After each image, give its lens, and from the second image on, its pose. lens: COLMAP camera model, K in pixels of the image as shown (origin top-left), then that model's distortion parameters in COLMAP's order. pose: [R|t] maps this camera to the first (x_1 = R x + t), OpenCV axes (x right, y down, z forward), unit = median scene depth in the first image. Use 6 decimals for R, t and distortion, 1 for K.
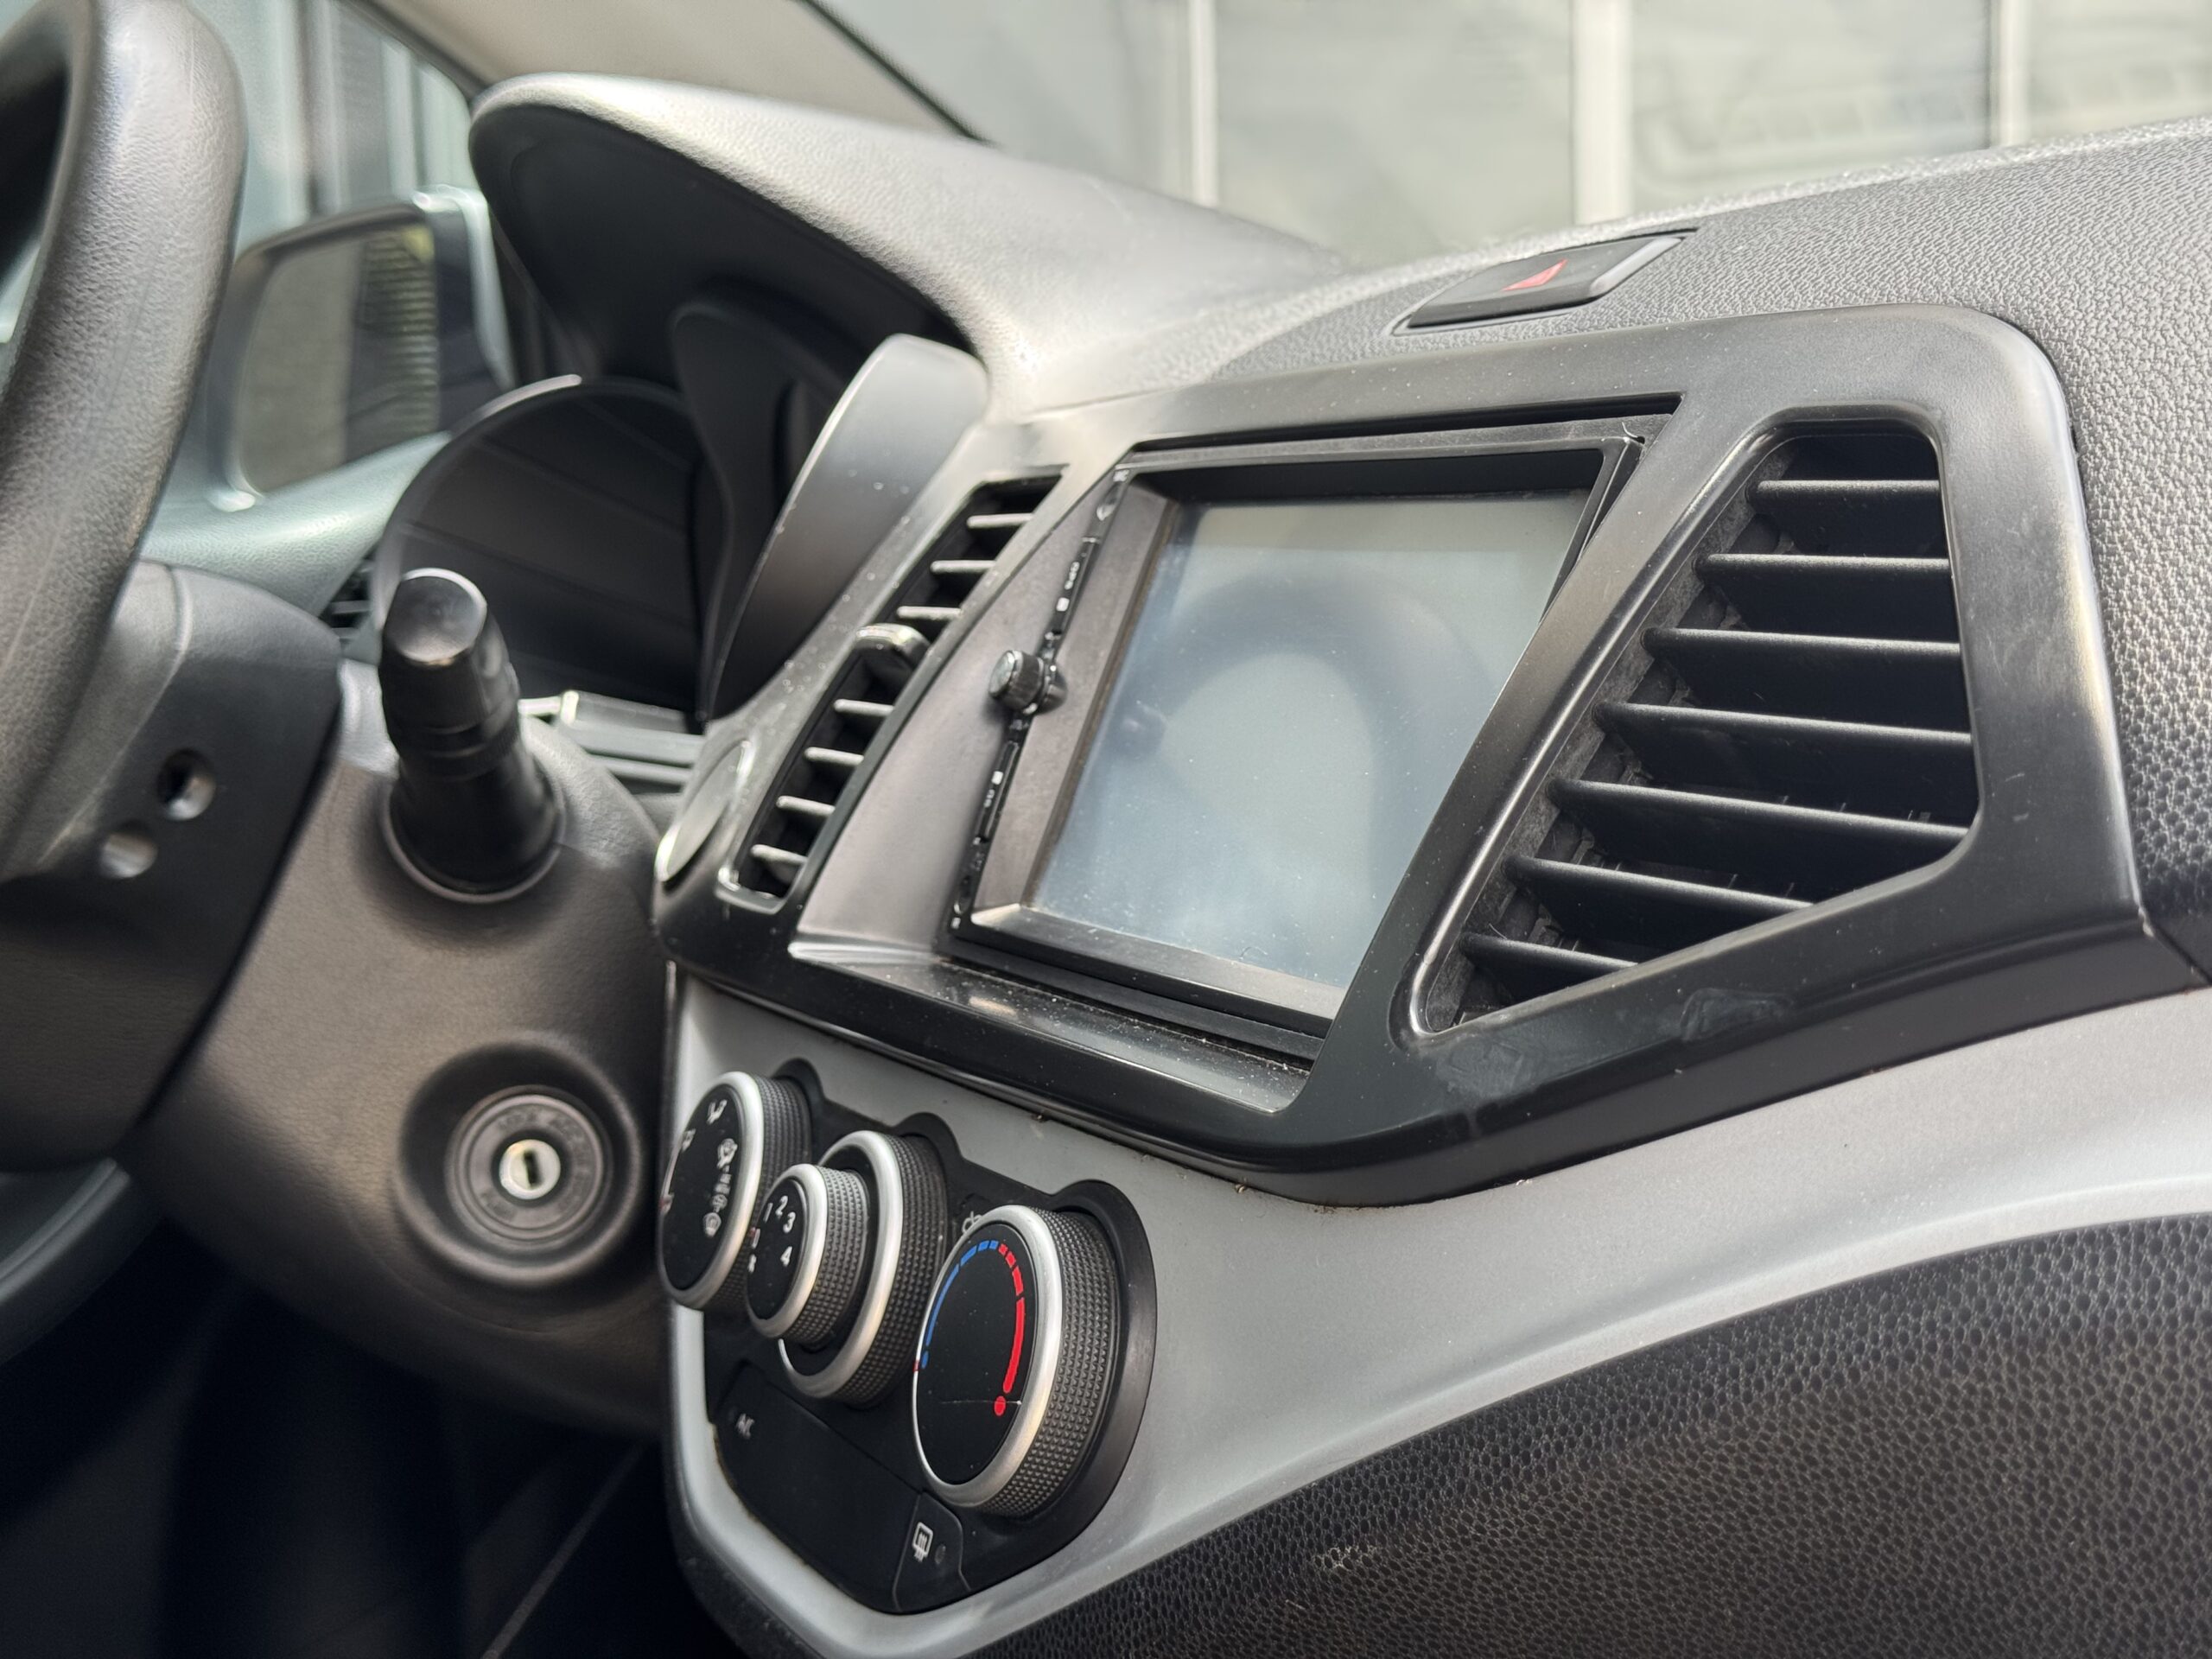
lens RADIAL K [[3104.7, 0, 1116.2], [0, 3104.7, 826.9], [0, 0, 1]] dist [0.098232, 0.000000]
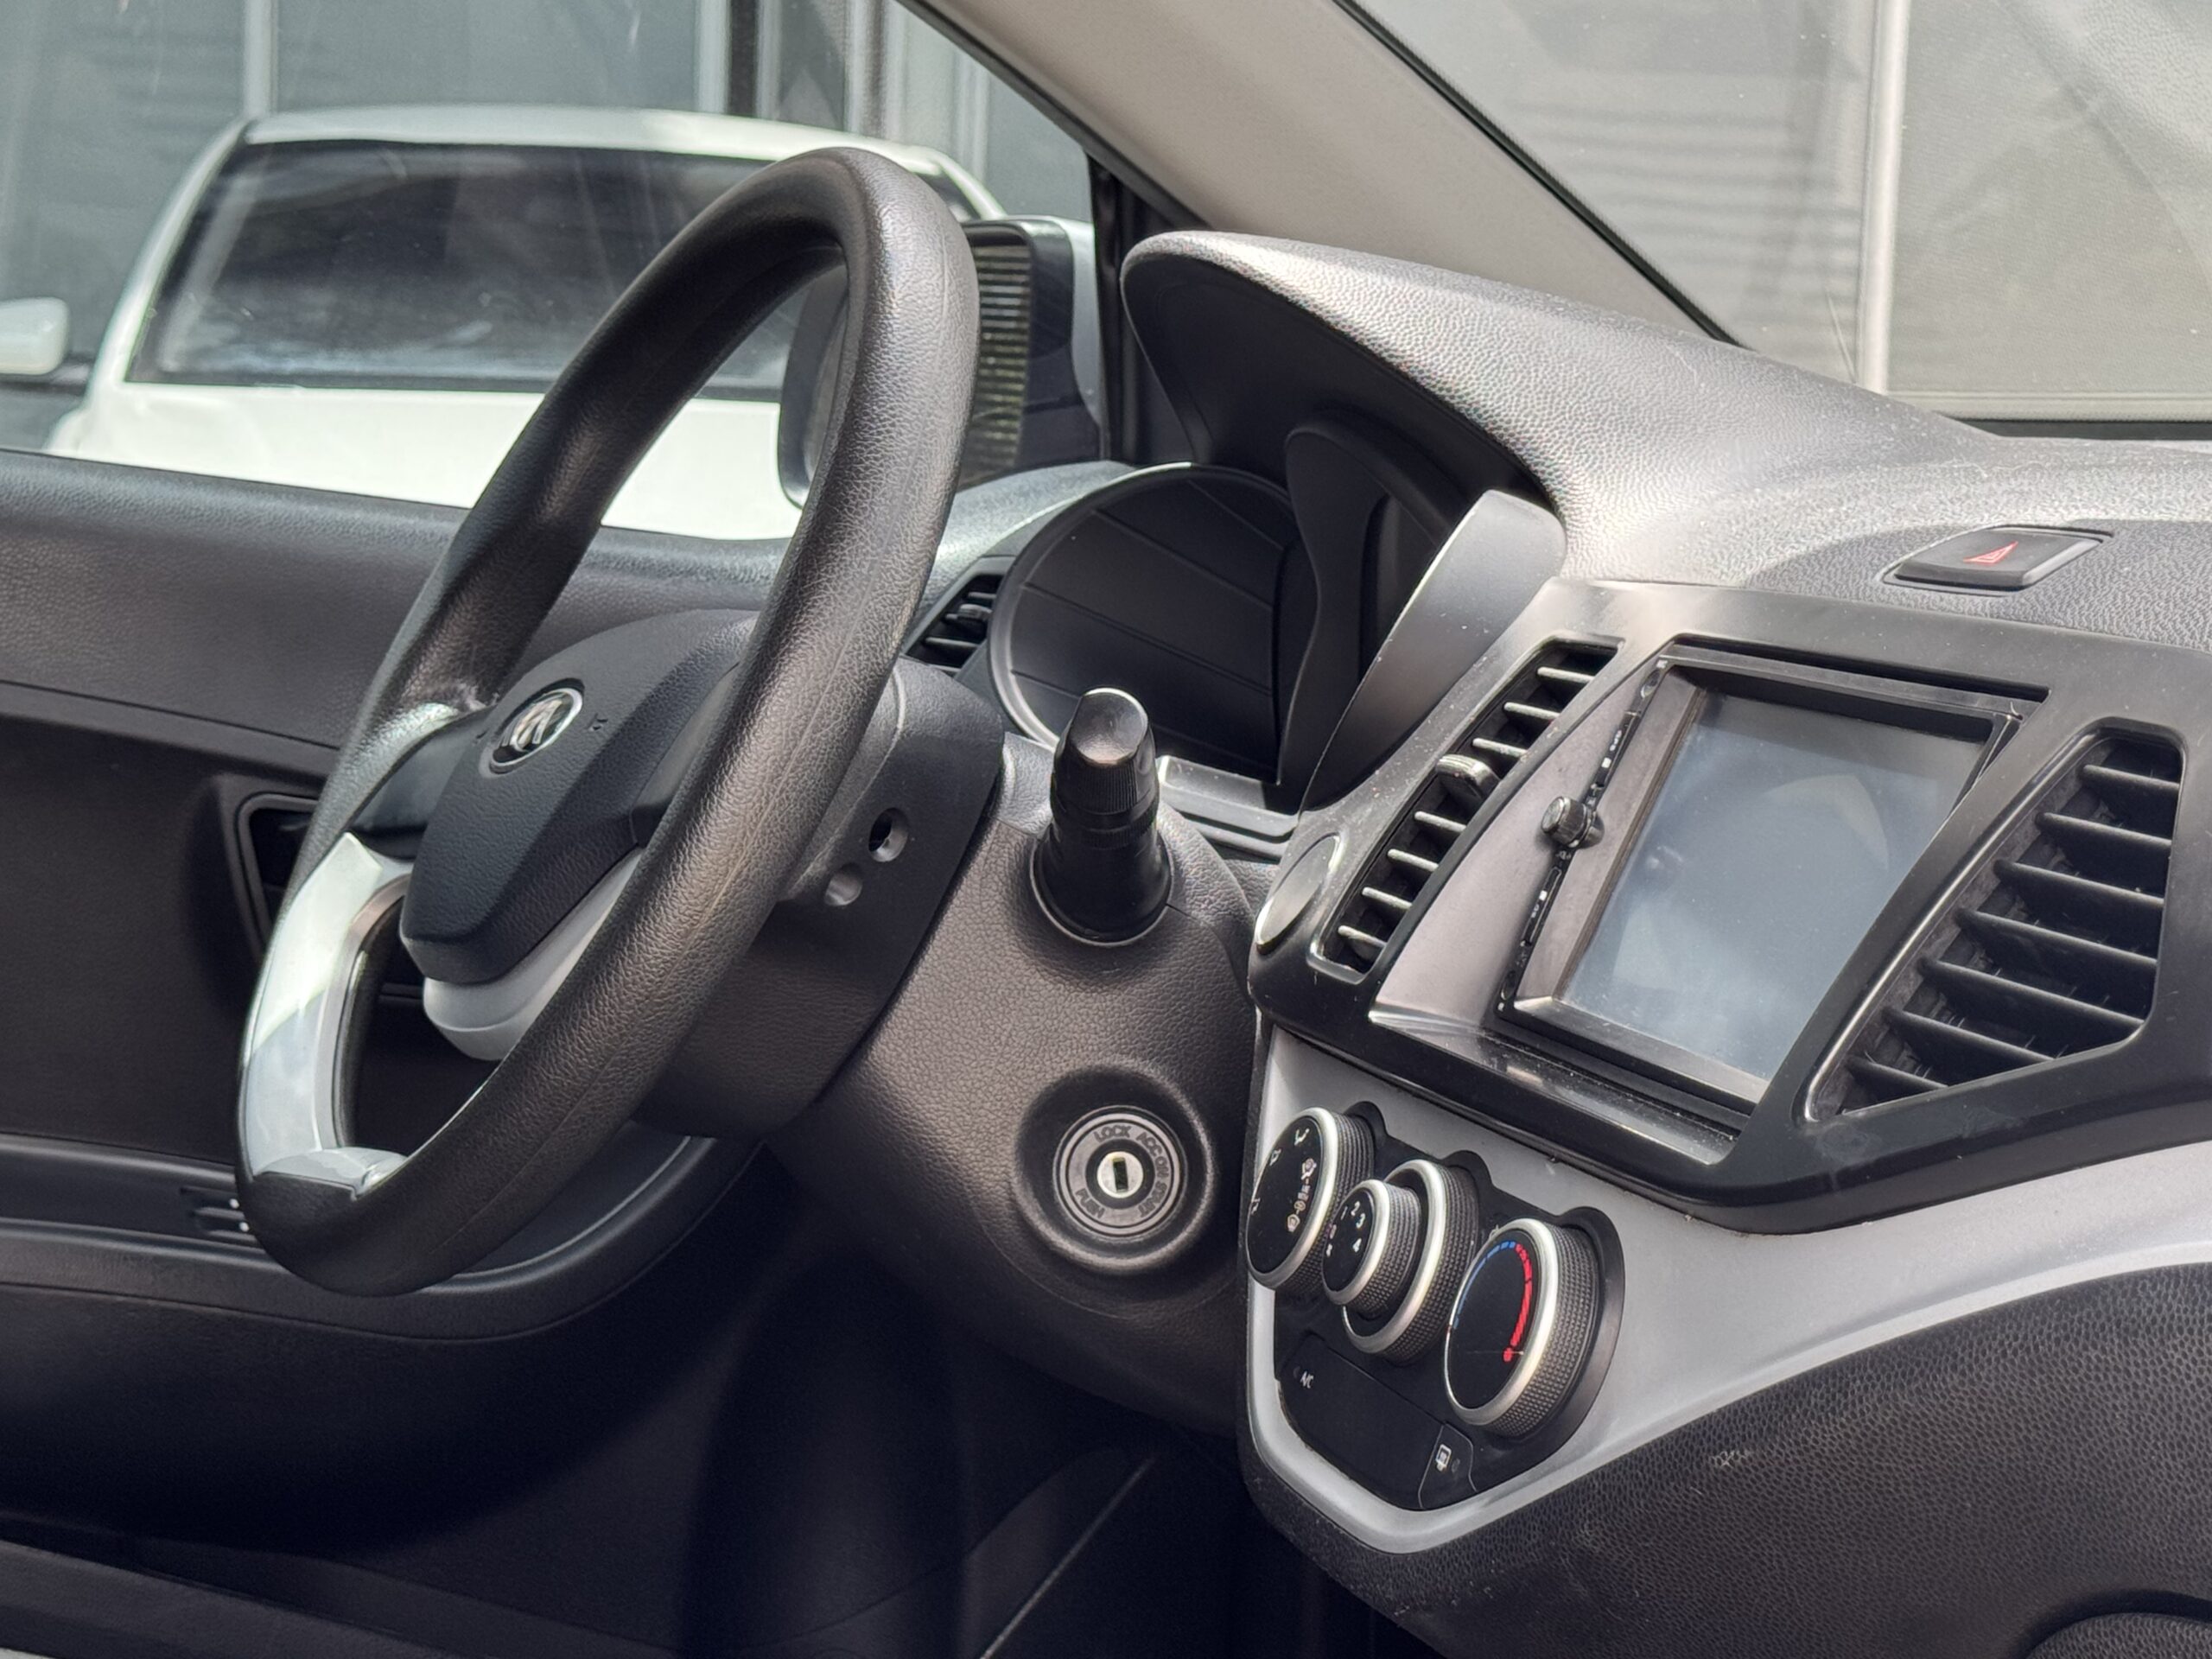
lens RADIAL K [[4363.2, 0, 1112.2], [0, 4363.2, 834.8], [0, 0, 1]] dist [0.098598, 0.000000]
pose [[0.987249, 0.083102, -0.135773, 0.030741], [-0.082192, 0.996541, 0.012305, -0.052598], [0.136326, -0.000988, 0.990664, -0.868791]]
